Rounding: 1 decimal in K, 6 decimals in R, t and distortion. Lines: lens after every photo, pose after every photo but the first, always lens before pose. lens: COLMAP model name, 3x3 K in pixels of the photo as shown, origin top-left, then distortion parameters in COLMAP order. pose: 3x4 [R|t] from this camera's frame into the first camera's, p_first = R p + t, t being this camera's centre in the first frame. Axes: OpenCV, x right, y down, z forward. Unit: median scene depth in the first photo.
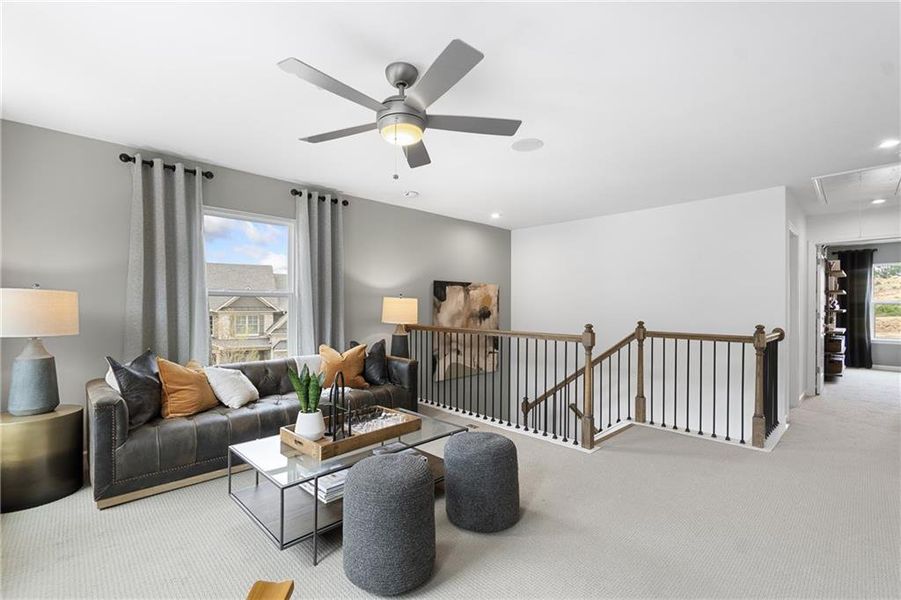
lens RADIAL K [[407.0, 0, 446.9], [0, 407.0, 302.1], [0, 0, 1]] dist [0.003190, 0.000611]
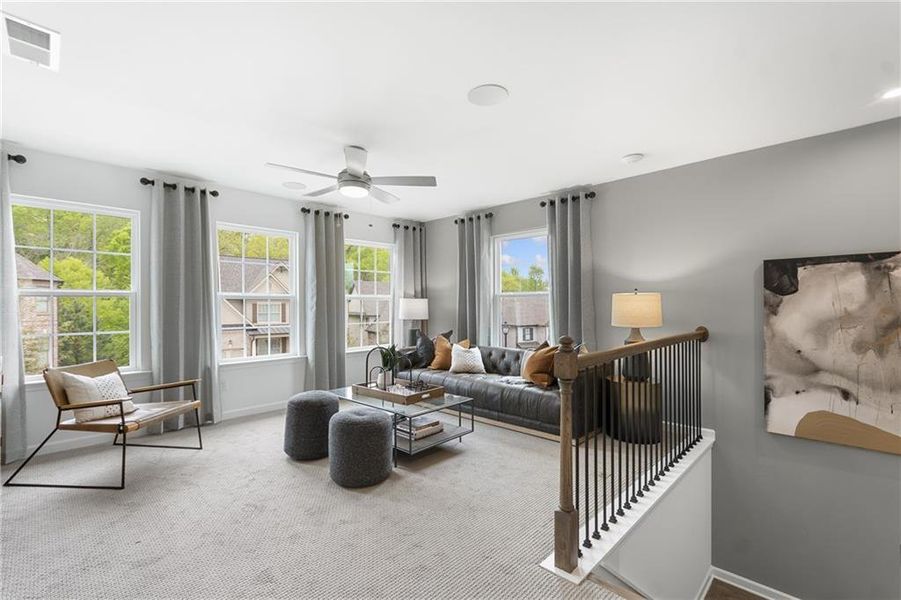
lens RADIAL K [[407.0, 0, 449.6], [0, 407.0, 306.8], [0, 0, 1]] dist [0.003190, 0.000611]
pose [[0.024088, -0.000434, -0.999710, 0.557275], [0.014002, 0.999902, -0.000096, 0.008131], [0.999612, -0.013995, 0.024092, 0.526869]]
